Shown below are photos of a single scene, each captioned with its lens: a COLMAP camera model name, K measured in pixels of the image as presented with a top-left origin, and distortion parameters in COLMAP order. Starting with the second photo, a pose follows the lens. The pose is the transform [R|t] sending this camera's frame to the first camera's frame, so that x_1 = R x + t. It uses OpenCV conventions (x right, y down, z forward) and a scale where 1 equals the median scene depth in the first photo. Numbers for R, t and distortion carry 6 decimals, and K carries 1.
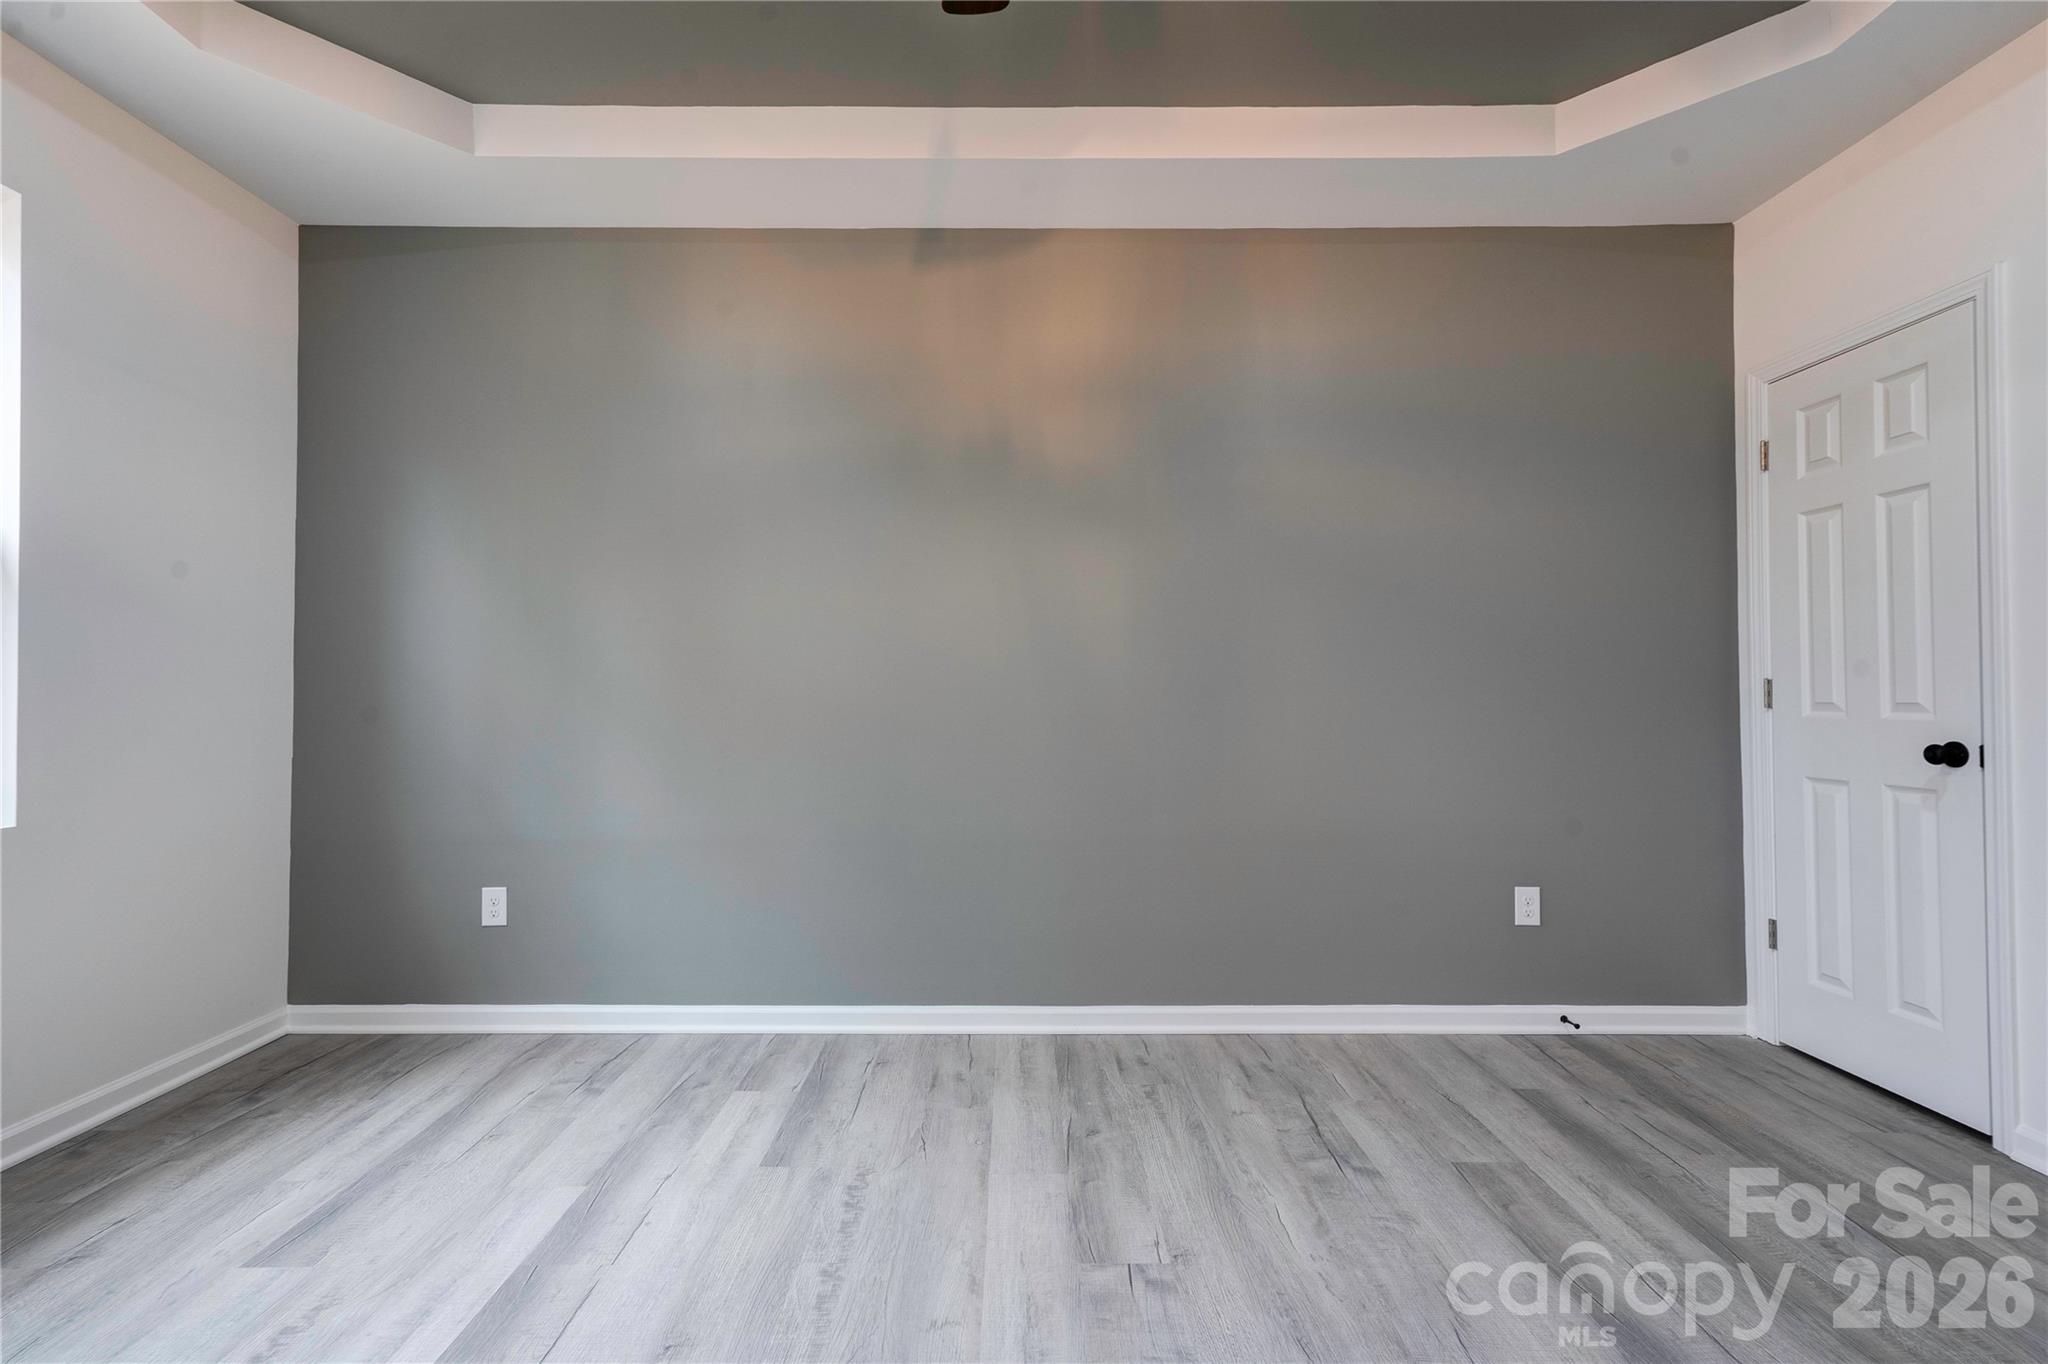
lens RADIAL K [[938.1, 0, 1012.9], [0, 938.1, 680.6], [0, 0, 1]] dist [-0.007439, 0.015432]
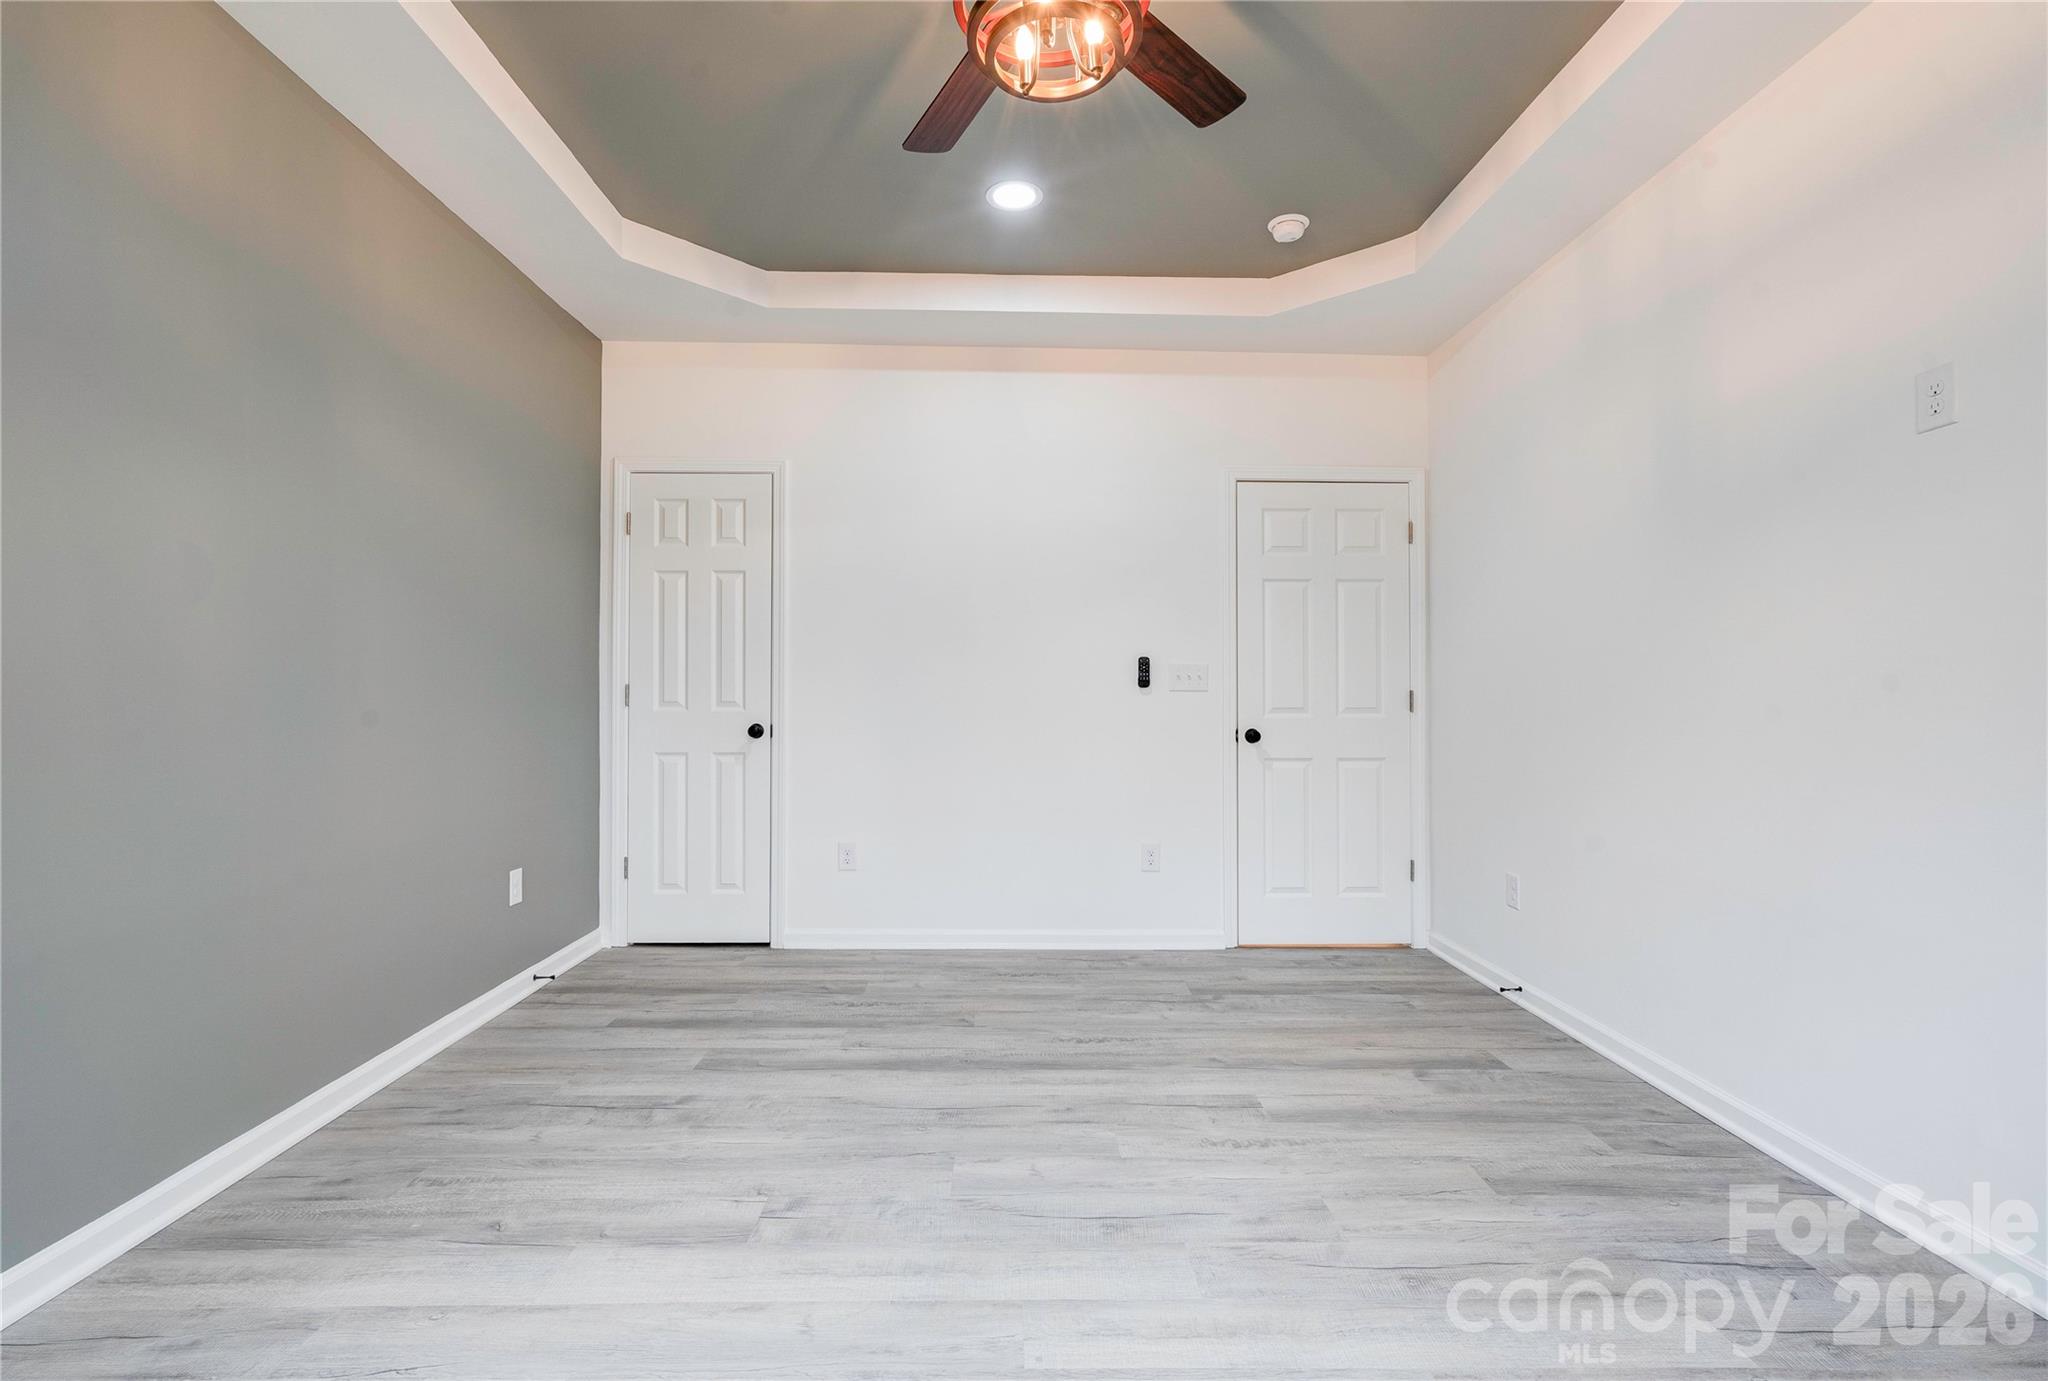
lens RADIAL K [[962.9, 0, 1024.0], [0, 962.9, 690.5], [0, 0, 1]] dist [0.002917, 0.000868]
pose [[-0.036152, 0.005736, 0.999330, -0.725896], [-0.020206, 0.999775, -0.006469, 0.005082], [-0.999142, -0.020426, -0.036028, 0.530351]]
